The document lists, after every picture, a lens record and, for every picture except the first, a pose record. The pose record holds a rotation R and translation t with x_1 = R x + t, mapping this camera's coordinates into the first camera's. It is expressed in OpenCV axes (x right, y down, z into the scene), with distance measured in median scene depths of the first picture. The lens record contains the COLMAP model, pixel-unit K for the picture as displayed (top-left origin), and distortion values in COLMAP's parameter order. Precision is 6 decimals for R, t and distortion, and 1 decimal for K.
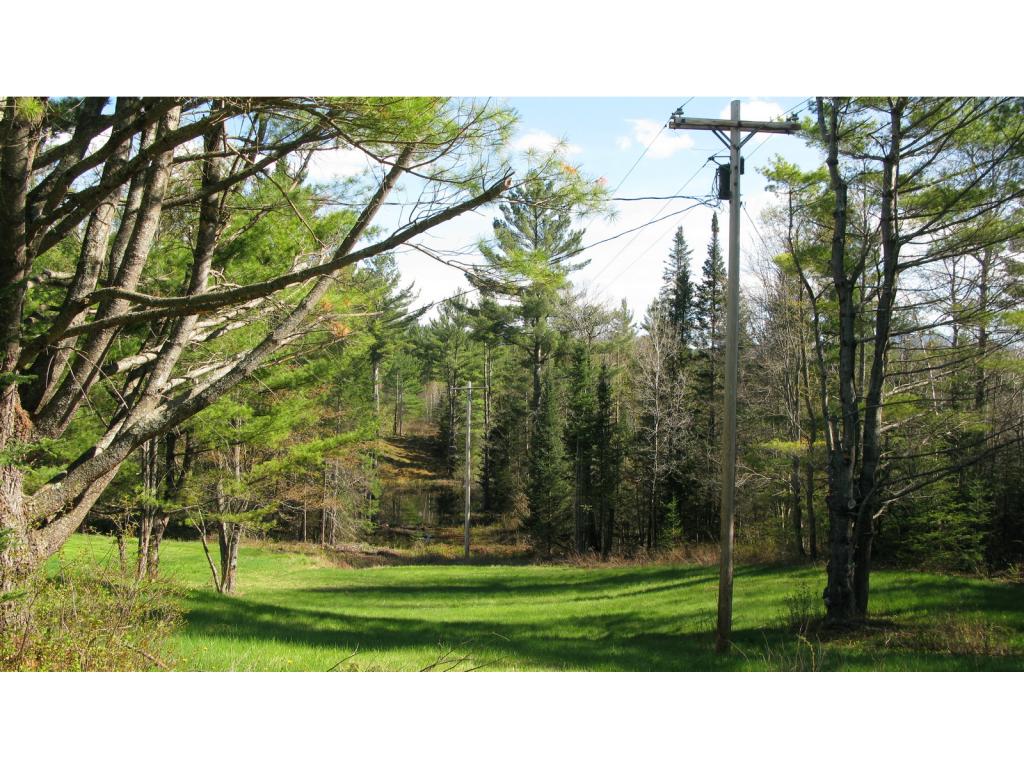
lens RADIAL K [[1038.8, 0, 512.0], [0, 1038.8, 384.0], [0, 0, 1]] dist [-0.198325, 0.249868]
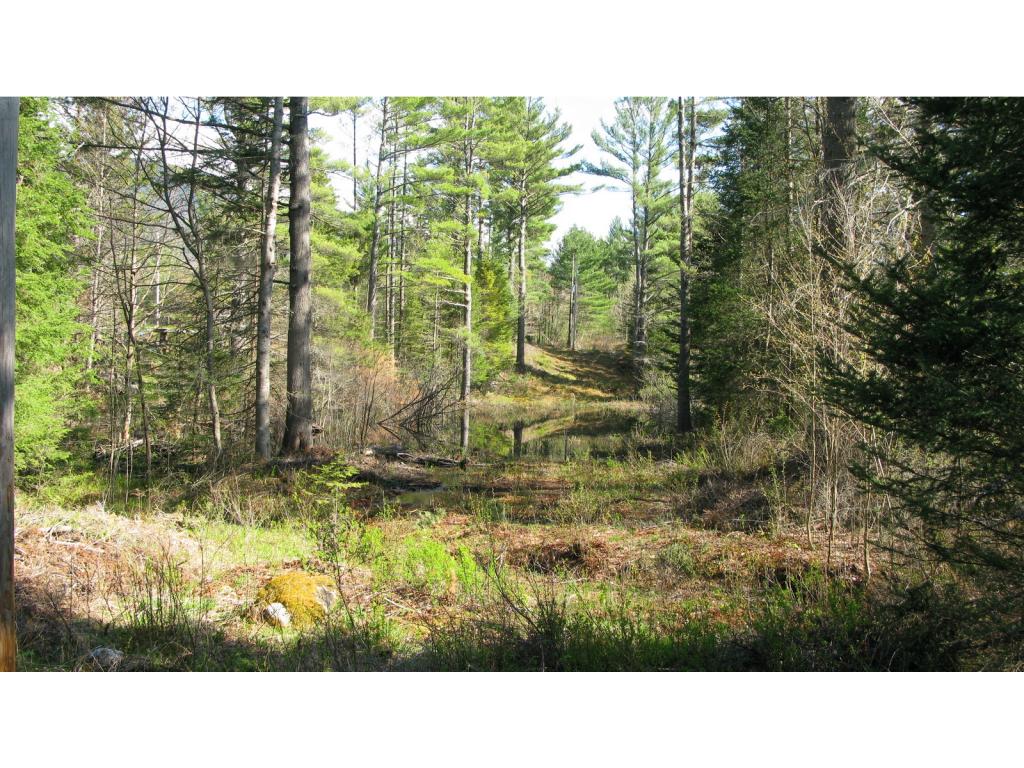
lens RADIAL K [[1038.8, 0, 512.0], [0, 1038.8, 384.0], [0, 0, 1]] dist [-0.198325, 0.249868]
pose [[0.975428, 0.018179, -0.219568, -0.001018], [-0.011915, 0.999484, 0.029823, 0.062612], [0.219997, -0.026474, 0.975141, 0.409679]]
